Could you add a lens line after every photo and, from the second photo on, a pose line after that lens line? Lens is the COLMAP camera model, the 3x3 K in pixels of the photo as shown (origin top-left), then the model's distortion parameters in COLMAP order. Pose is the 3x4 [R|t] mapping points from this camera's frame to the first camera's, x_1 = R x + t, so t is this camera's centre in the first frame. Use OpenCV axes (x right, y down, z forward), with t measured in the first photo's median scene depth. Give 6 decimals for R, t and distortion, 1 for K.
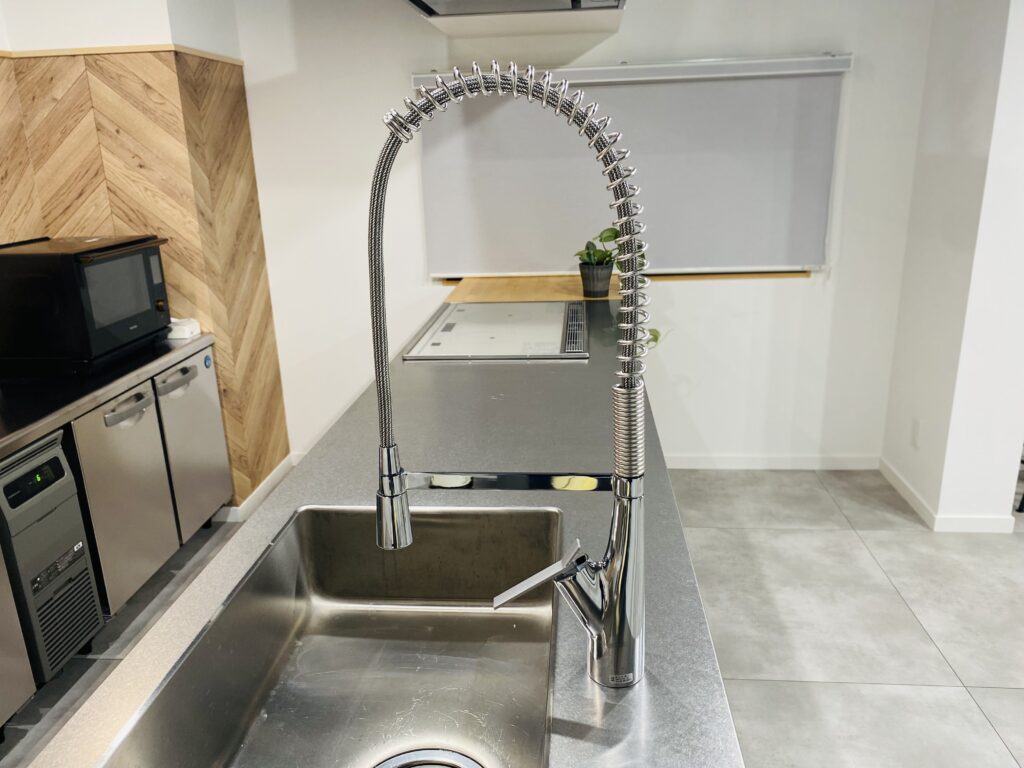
lens RADIAL K [[770.4, 0, 512.0], [0, 770.4, 384.0], [0, 0, 1]] dist [-0.011346, -0.010008]
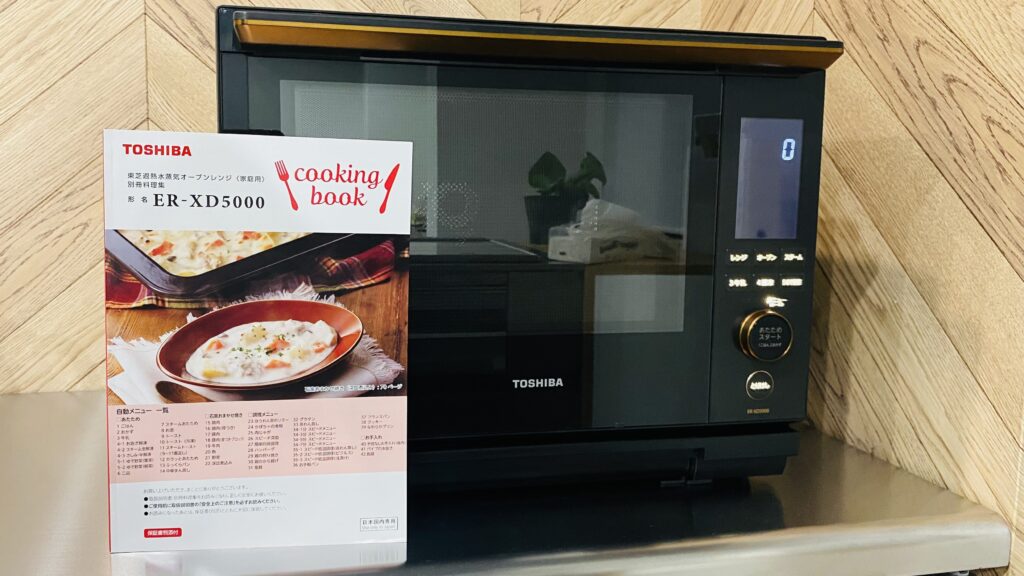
lens RADIAL K [[783.1, 0, 512.0], [0, 783.1, 288.0], [0, 0, 1]] dist [0.003666, -0.002526]
pose [[0.266866, 0.134675, -0.954277, -0.242216], [-0.307917, 0.950202, 0.047990, -0.100175], [0.913220, 0.281031, 0.295045, 0.832998]]
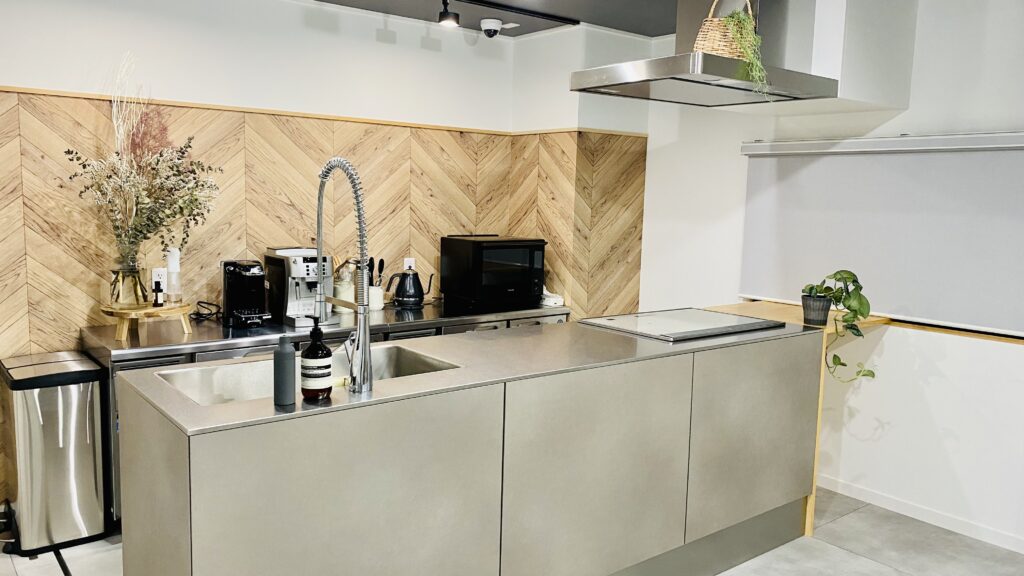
lens RADIAL K [[783.1, 0, 512.0], [0, 783.1, 288.0], [0, 0, 1]] dist [0.003666, -0.002526]
pose [[0.676865, 0.132206, -0.724138, 0.681114], [-0.256135, 0.964565, -0.063314, 0.026454], [0.690108, 0.228332, 0.686743, -0.158924]]
